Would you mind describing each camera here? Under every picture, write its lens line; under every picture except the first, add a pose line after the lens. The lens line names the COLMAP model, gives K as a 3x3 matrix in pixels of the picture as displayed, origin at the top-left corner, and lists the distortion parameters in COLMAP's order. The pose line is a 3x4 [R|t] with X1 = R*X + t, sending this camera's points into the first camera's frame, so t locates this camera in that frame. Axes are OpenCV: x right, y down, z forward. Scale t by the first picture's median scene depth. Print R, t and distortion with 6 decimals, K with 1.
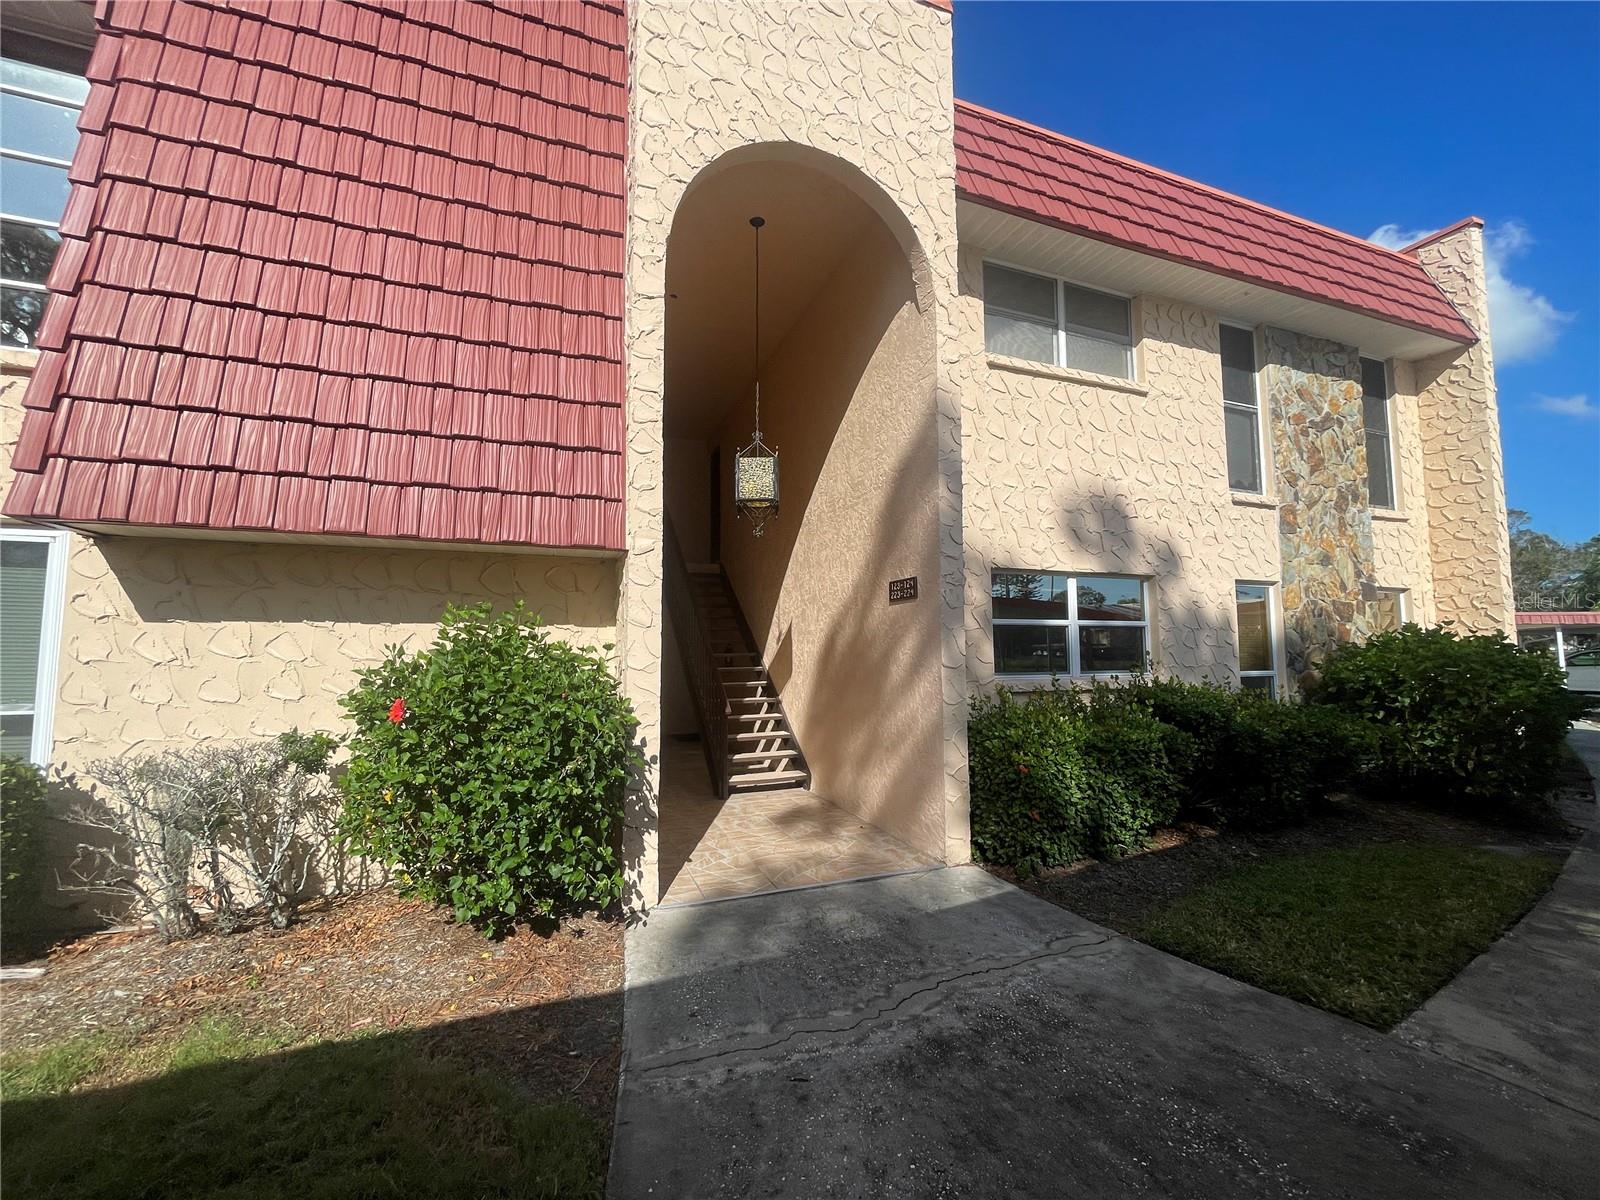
lens RADIAL K [[647.3, 0, 800.0], [0, 647.3, 600.0], [0, 0, 1]] dist [0.001110, 0.000087]
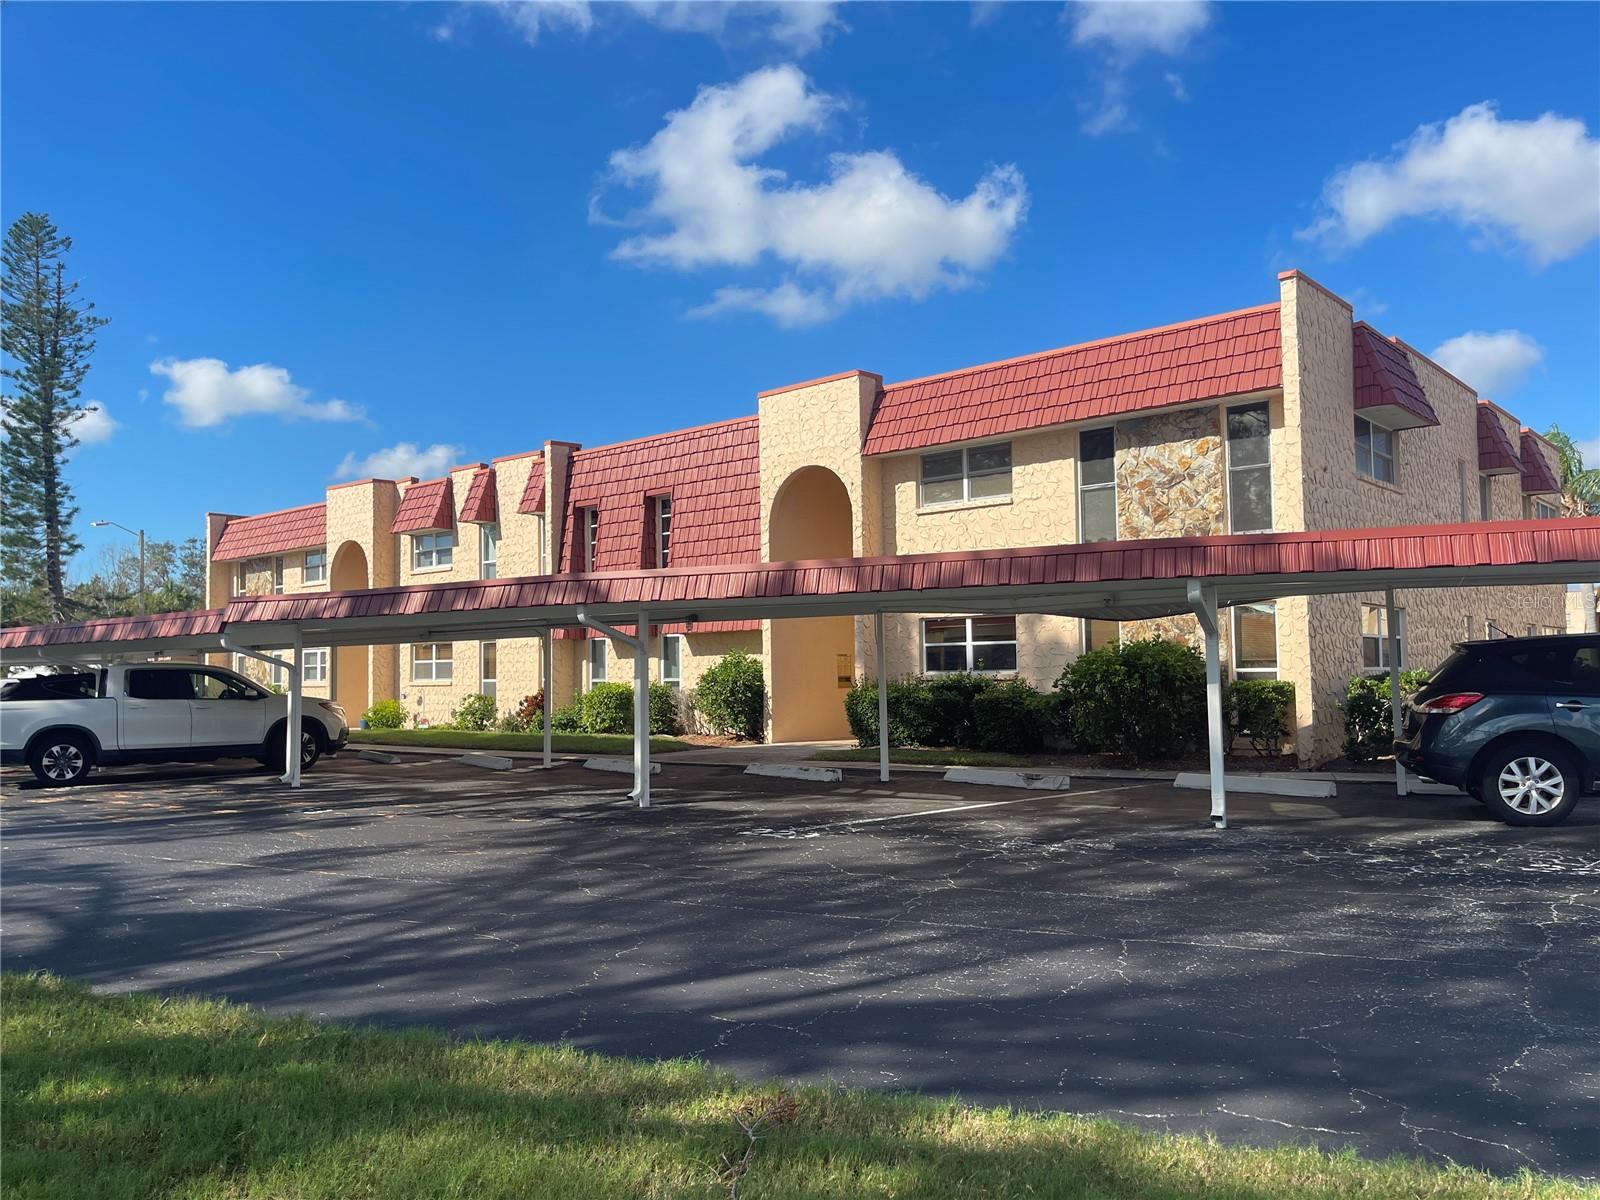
lens RADIAL K [[1187.1, 0, 800.0], [0, 1187.1, 600.0], [0, 0, 1]] dist [0.001920, -0.008254]
pose [[0.484477, -0.059083, -0.872806, 3.165700], [0.085495, 0.996138, -0.019976, -0.060213], [0.870616, -0.064943, 0.487658, -1.065454]]
